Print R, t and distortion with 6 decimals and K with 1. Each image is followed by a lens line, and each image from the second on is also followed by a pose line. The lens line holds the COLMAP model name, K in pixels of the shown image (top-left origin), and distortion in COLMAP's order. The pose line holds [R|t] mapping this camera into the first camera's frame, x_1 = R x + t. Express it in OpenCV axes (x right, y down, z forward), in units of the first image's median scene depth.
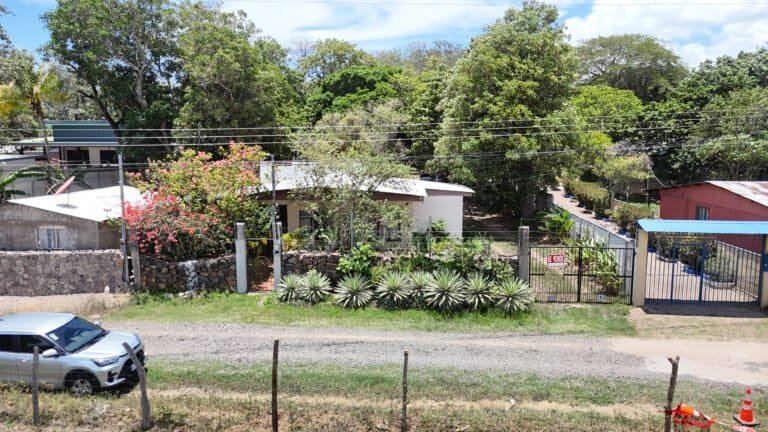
lens RADIAL K [[569.1, 0, 384.0], [0, 569.1, 216.0], [0, 0, 1]] dist [0.041892, 0.000290]
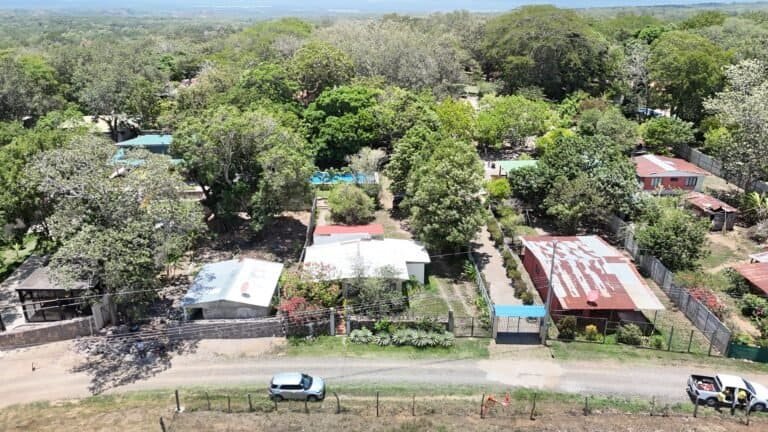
lens RADIAL K [[569.1, 0, 384.0], [0, 569.1, 216.0], [0, 0, 1]] dist [0.041892, 0.000290]
pose [[0.995624, -0.034989, 0.086652, -0.235989], [0.012342, 0.968369, 0.249215, -0.967415], [-0.092631, -0.247055, 0.964564, -1.217681]]
